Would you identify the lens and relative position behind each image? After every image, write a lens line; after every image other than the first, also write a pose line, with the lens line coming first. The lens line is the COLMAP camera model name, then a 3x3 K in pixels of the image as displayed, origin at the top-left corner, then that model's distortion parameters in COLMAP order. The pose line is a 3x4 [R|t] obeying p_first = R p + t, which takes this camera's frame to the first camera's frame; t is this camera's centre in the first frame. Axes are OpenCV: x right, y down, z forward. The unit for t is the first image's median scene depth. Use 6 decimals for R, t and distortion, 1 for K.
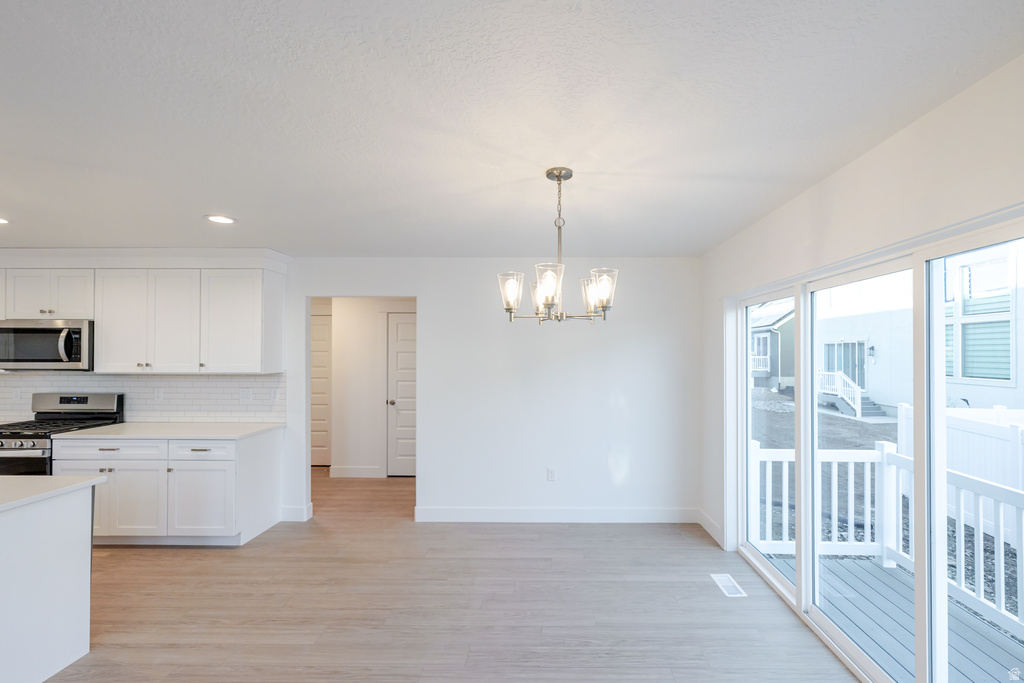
lens RADIAL K [[450.4, 0, 548.3], [0, 450.4, 348.4], [0, 0, 1]] dist [0.001804, 0.000098]
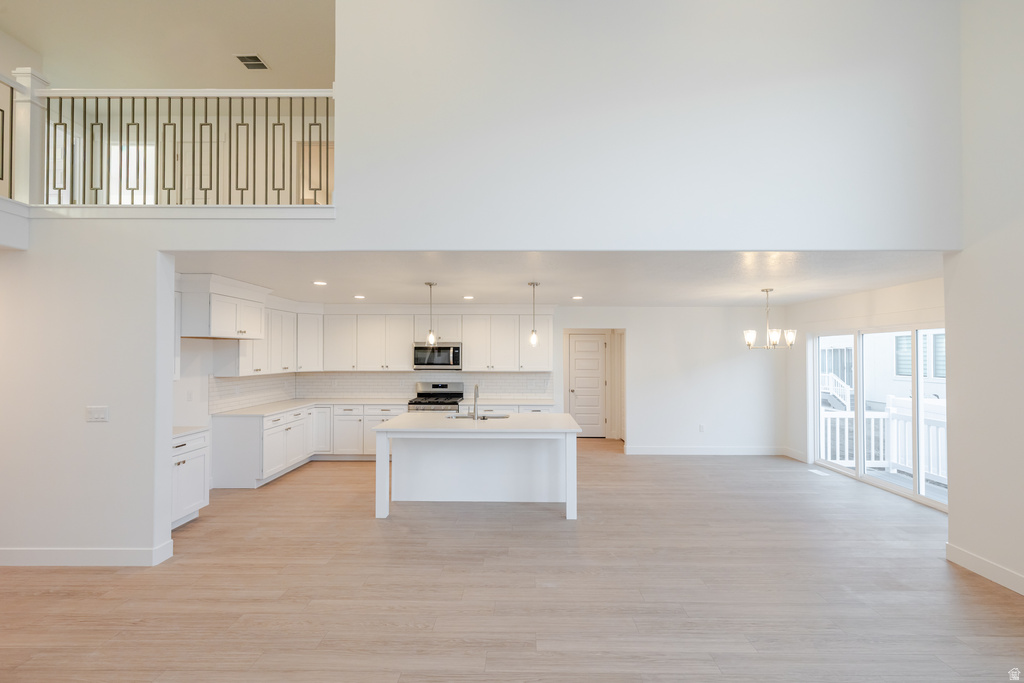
lens RADIAL K [[451.0, 0, 523.3], [0, 451.0, 348.7], [0, 0, 1]] dist [0.001798, 0.000152]
pose [[0.999998, 0.000404, 0.002158, -0.756434], [-0.000391, 0.999983, -0.005787, -0.027015], [-0.002160, 0.005786, 0.999981, -0.846600]]
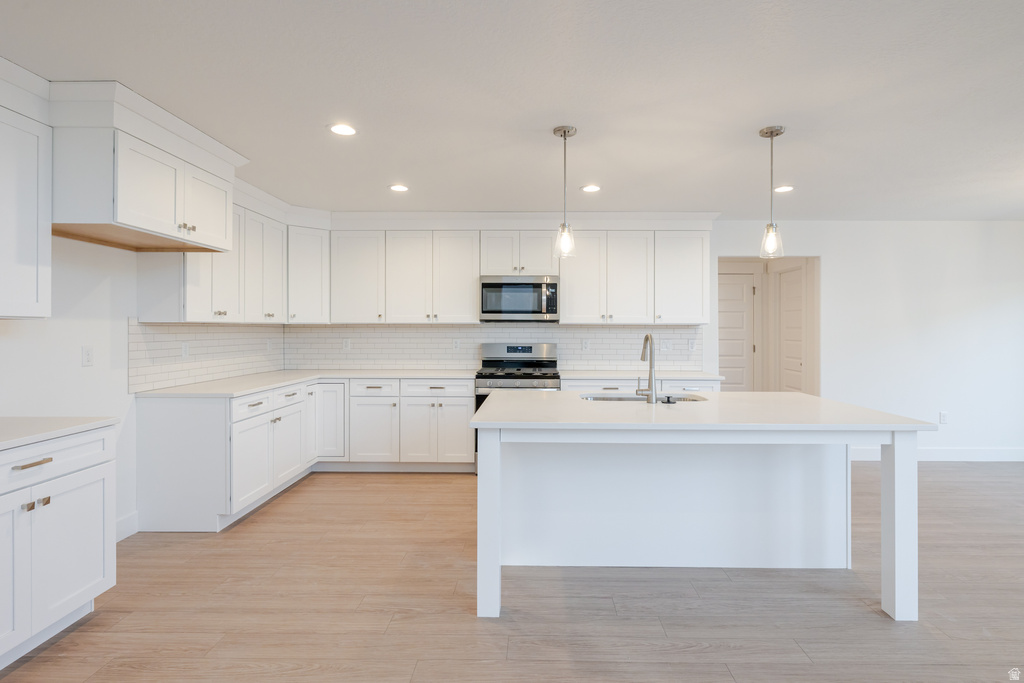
lens RADIAL K [[525.4, 0, 532.2], [0, 525.4, 328.5], [0, 0, 1]] dist [-0.003402, 0.000868]
pose [[0.999999, 0.000281, -0.001375, -1.067760], [-0.000273, 0.999982, 0.005940, 0.058124], [0.001377, -0.005940, 0.999981, -0.299550]]
